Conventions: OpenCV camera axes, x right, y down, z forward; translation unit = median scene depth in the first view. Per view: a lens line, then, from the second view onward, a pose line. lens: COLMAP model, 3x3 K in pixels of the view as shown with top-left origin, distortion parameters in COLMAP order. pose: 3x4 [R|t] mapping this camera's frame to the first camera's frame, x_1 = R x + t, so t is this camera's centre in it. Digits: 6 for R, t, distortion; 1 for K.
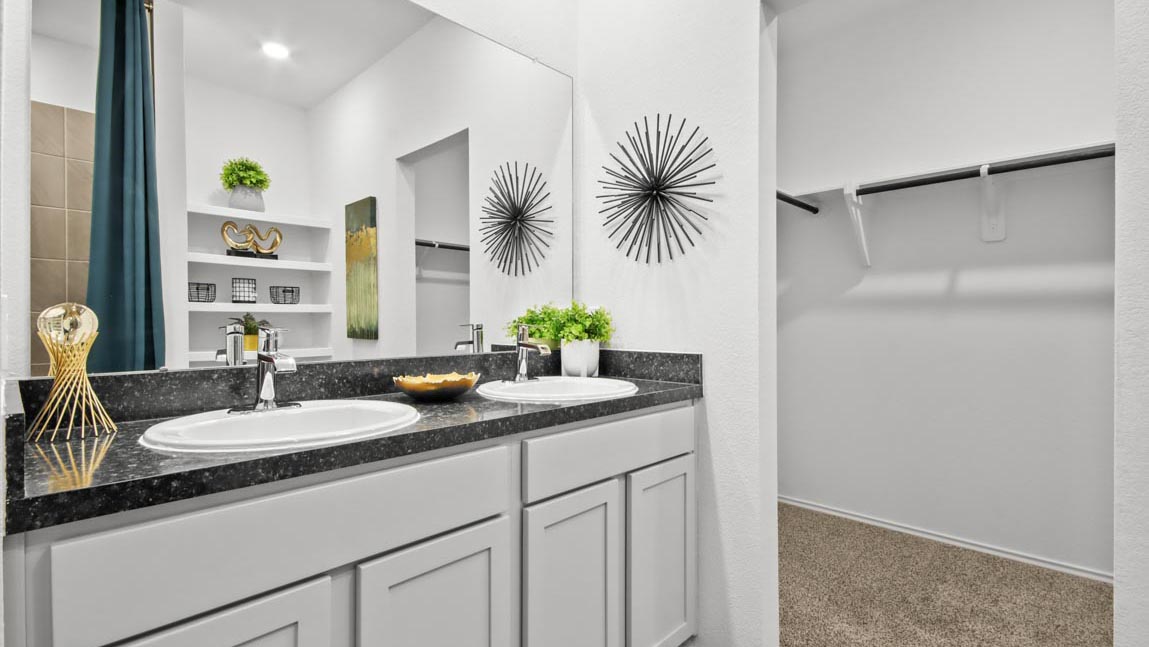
lens RADIAL K [[560.3, 0, 567.0], [0, 560.3, 326.0], [0, 0, 1]] dist [0.001529, -0.000189]
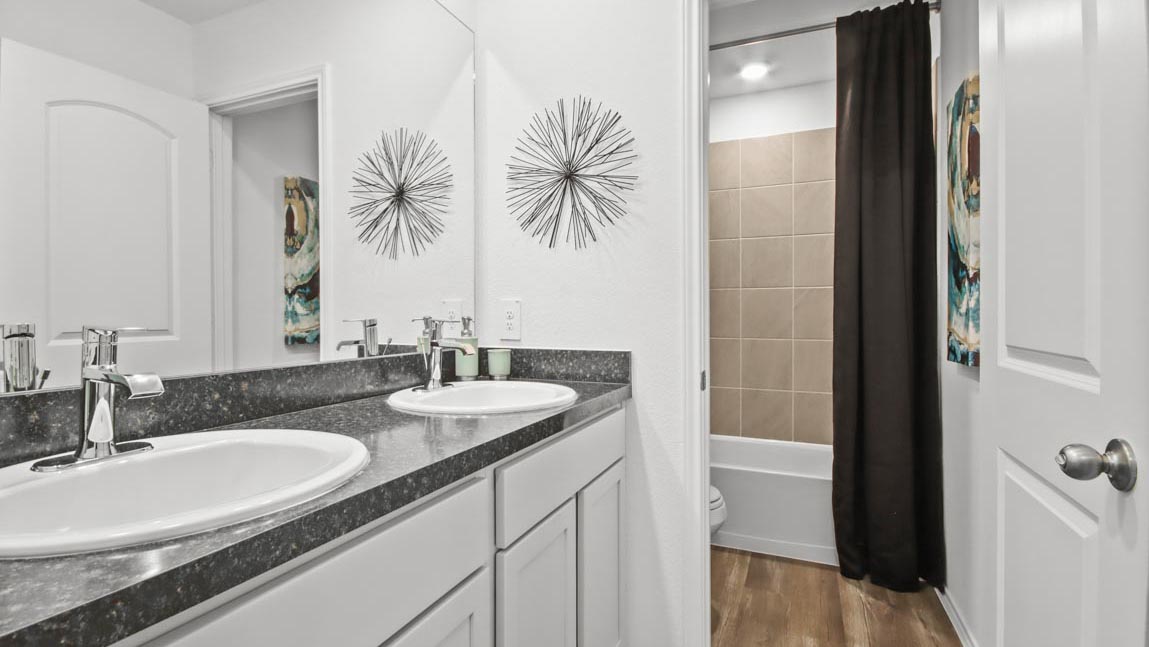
lens RADIAL K [[560.3, 0, 567.0], [0, 560.3, 326.0], [0, 0, 1]] dist [0.001529, -0.000189]
pose [[0.939824, -0.003623, 0.341640, -0.185737], [-0.000054, 0.999942, 0.010753, -0.002755], [-0.341659, -0.010125, 0.939769, 0.170528]]
